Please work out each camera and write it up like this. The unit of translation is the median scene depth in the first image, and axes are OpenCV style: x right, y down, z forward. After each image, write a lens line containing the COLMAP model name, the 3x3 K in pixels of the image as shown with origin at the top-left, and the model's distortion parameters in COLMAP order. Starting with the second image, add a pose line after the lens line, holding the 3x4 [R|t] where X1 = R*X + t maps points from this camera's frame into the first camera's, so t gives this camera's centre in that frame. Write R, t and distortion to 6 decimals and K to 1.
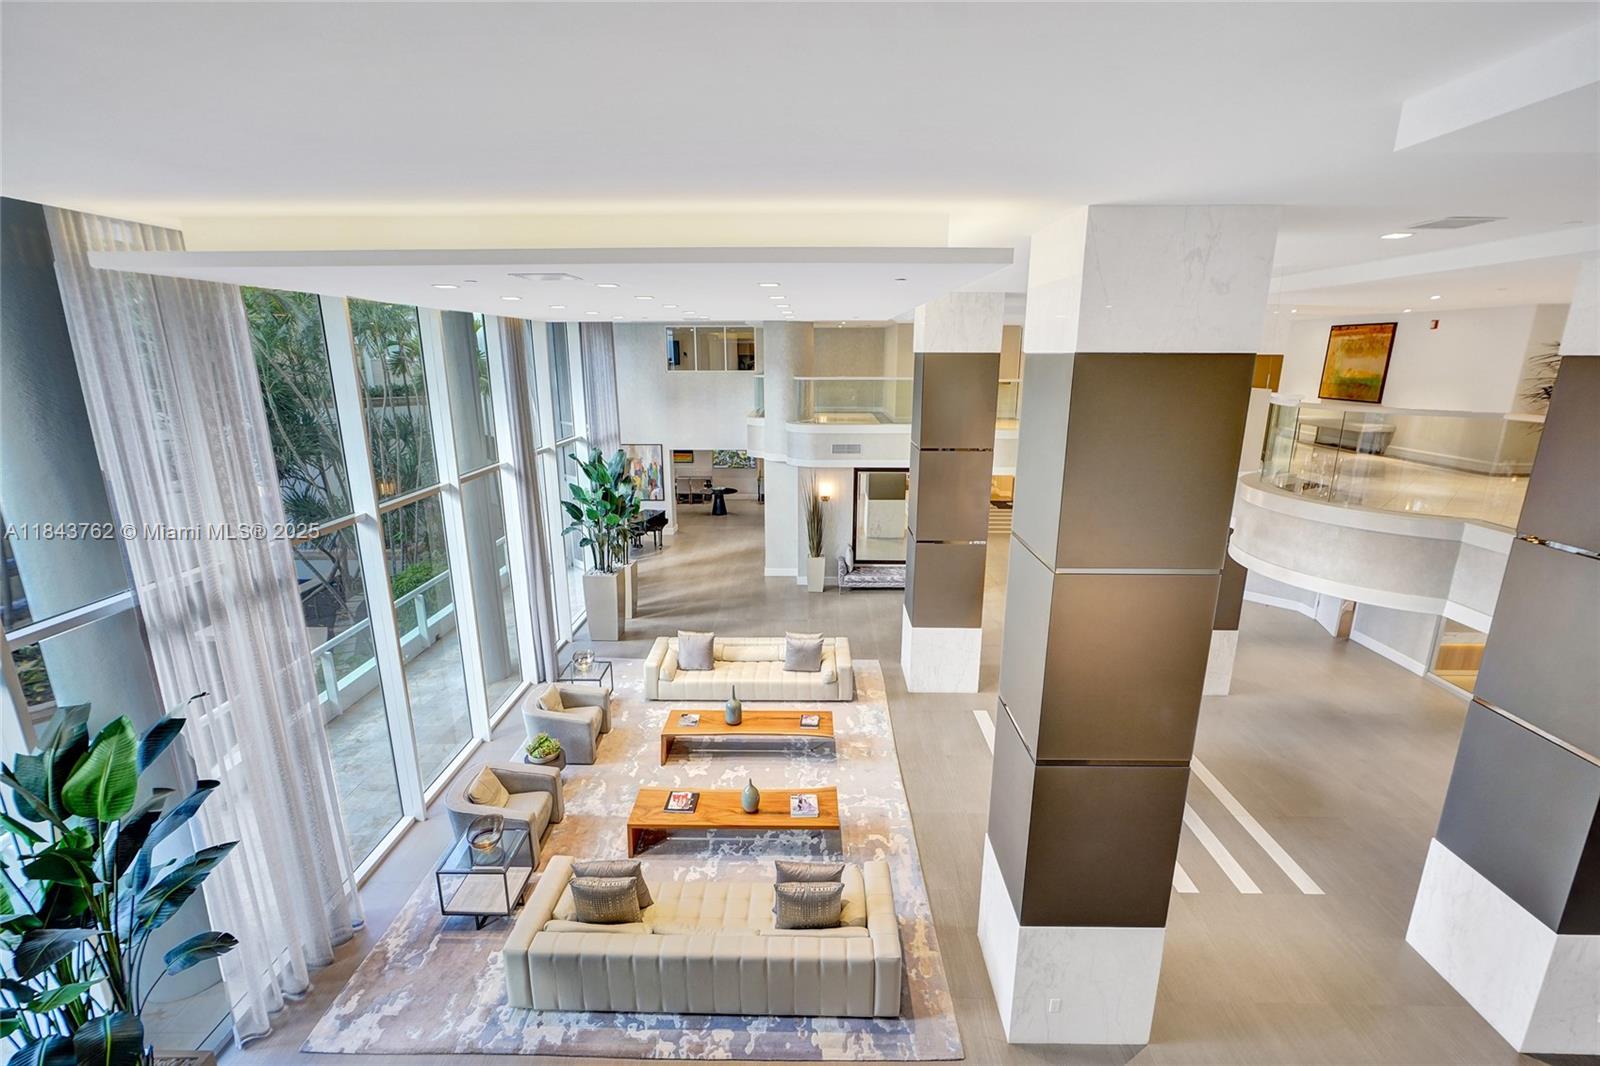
lens RADIAL K [[719.9, 0, 798.7], [0, 719.9, 537.3], [0, 0, 1]] dist [-0.009273, 0.006229]
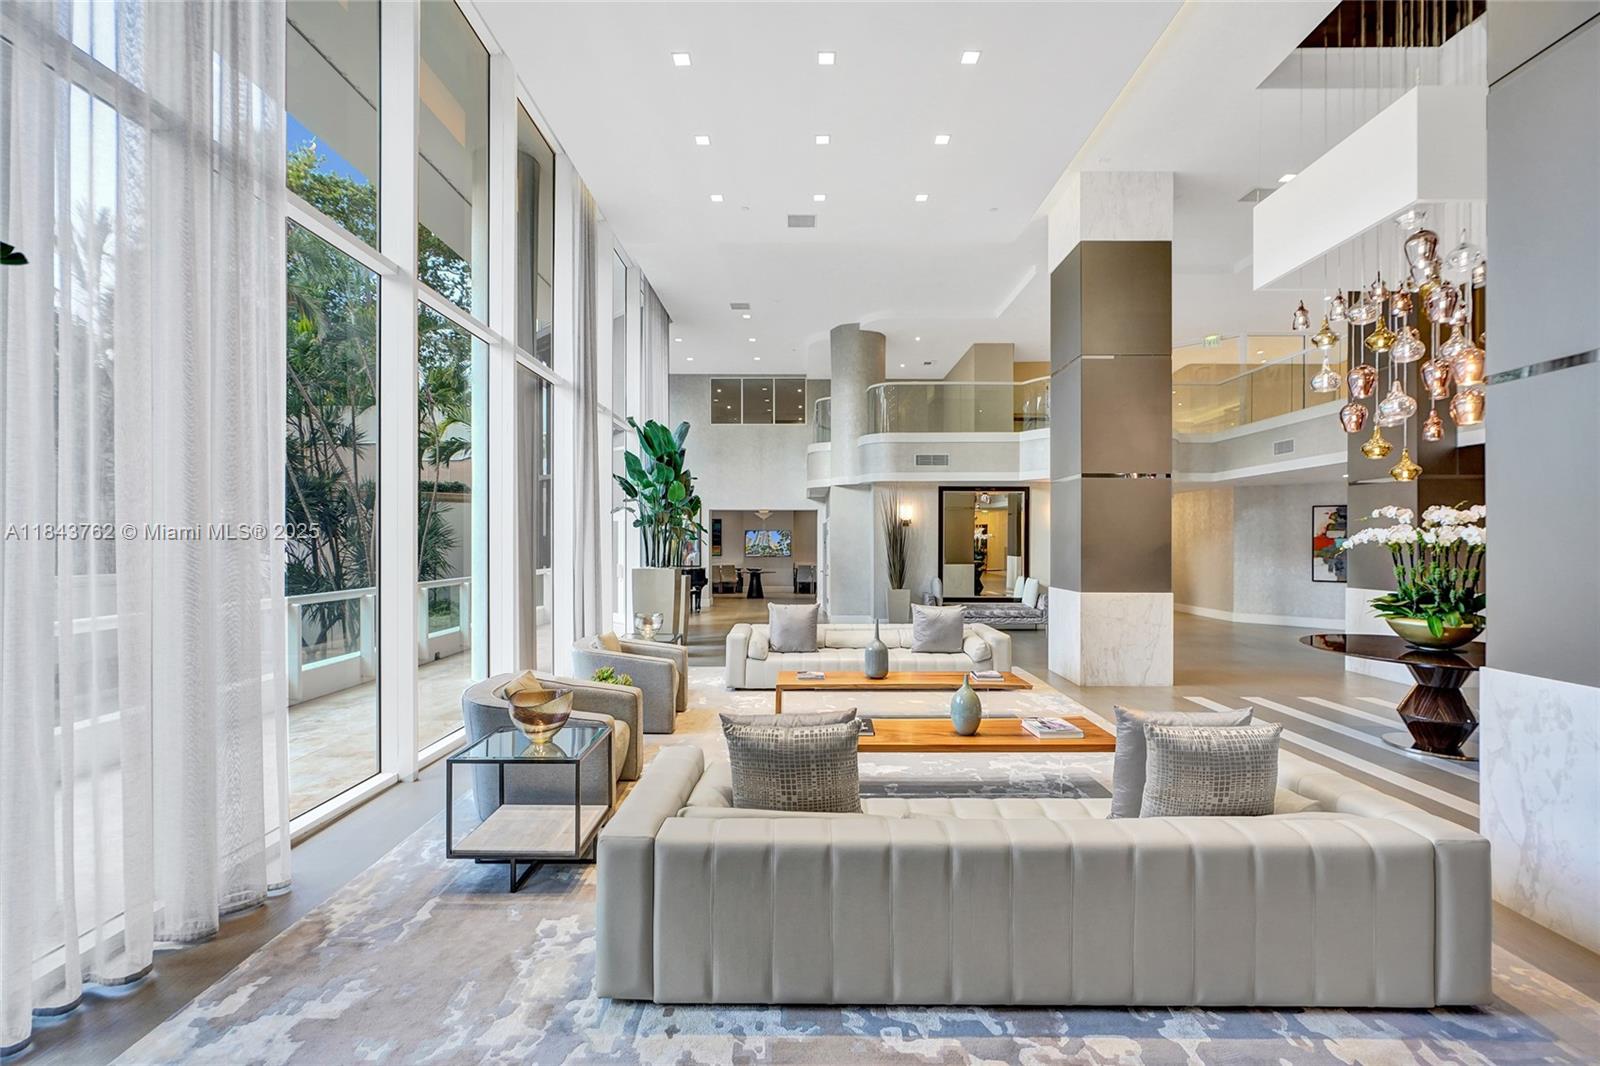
lens RADIAL K [[711.2, 0, 796.5], [0, 711.2, 535.9], [0, 0, 1]] dist [-0.008982, 0.004463]
pose [[0.999909, 0.001871, 0.013385, -0.281813], [0.001648, 0.966096, -0.258178, 0.484436], [-0.013414, 0.258177, 0.966005, 0.496594]]
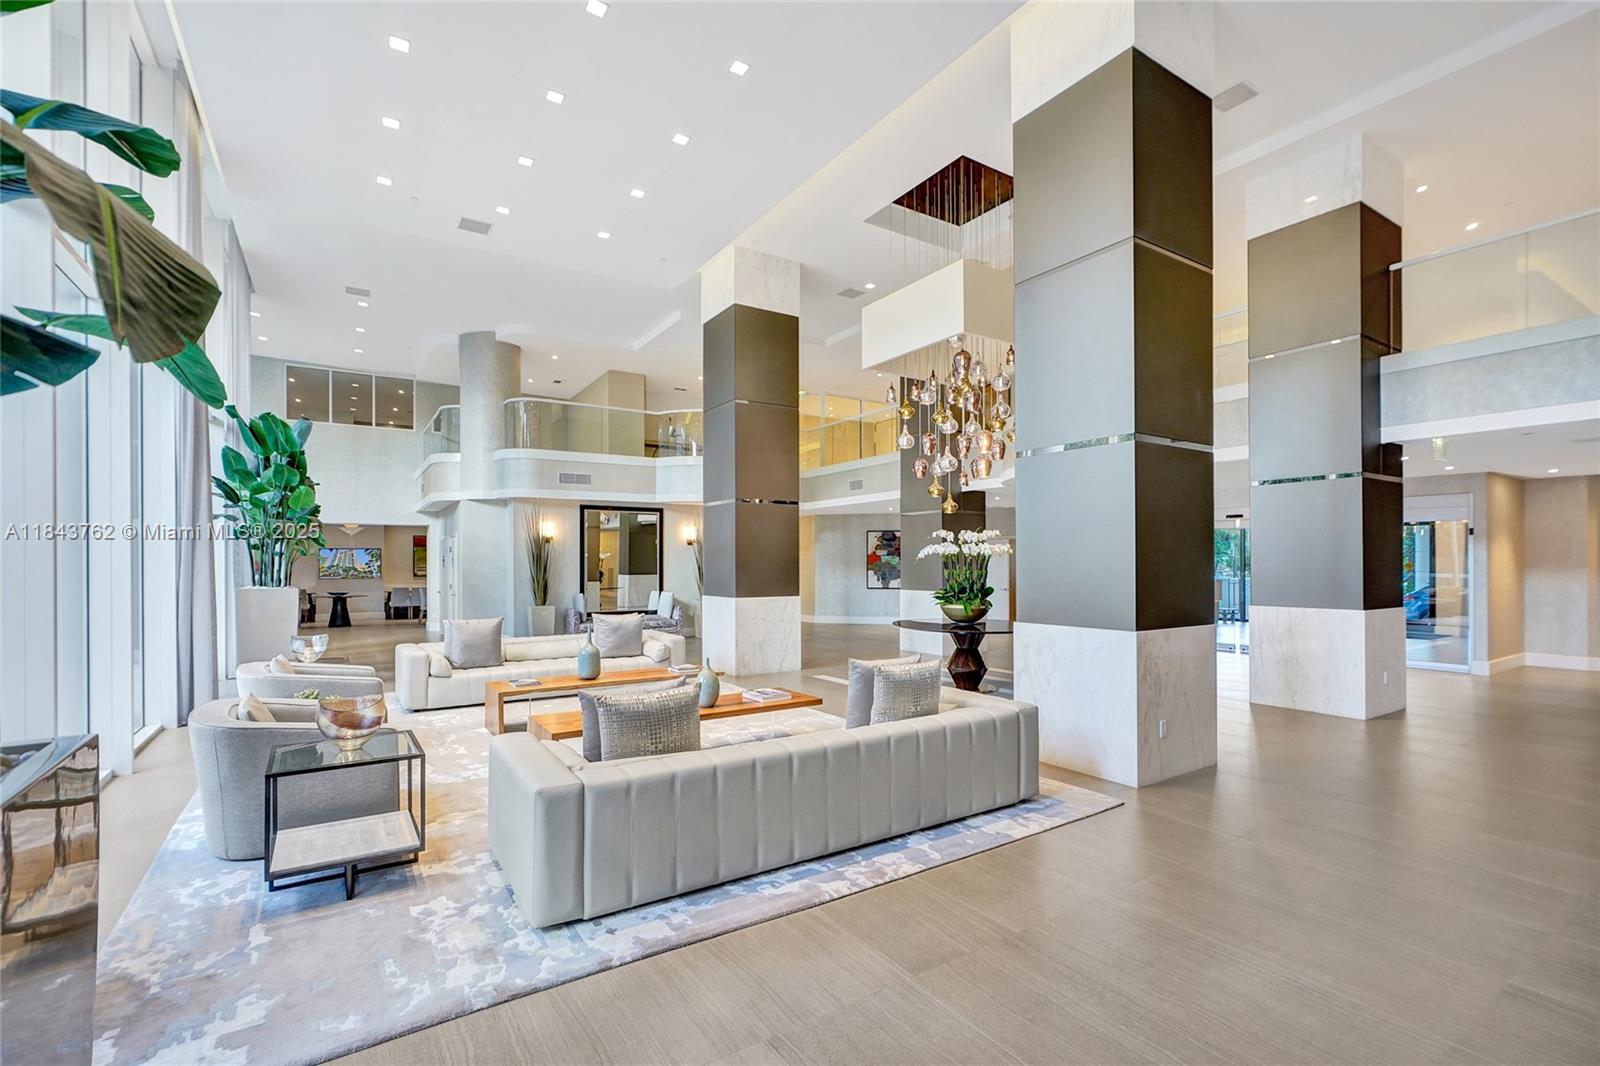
lens RADIAL K [[719.9, 0, 799.7], [0, 719.9, 555.3], [0, 0, 1]] dist [-0.013347, 0.005829]
pose [[0.828275, 0.003789, 0.560310, -0.522900], [0.143622, 0.965134, -0.218835, 0.526037], [-0.541603, 0.261729, 0.798852, 0.412037]]
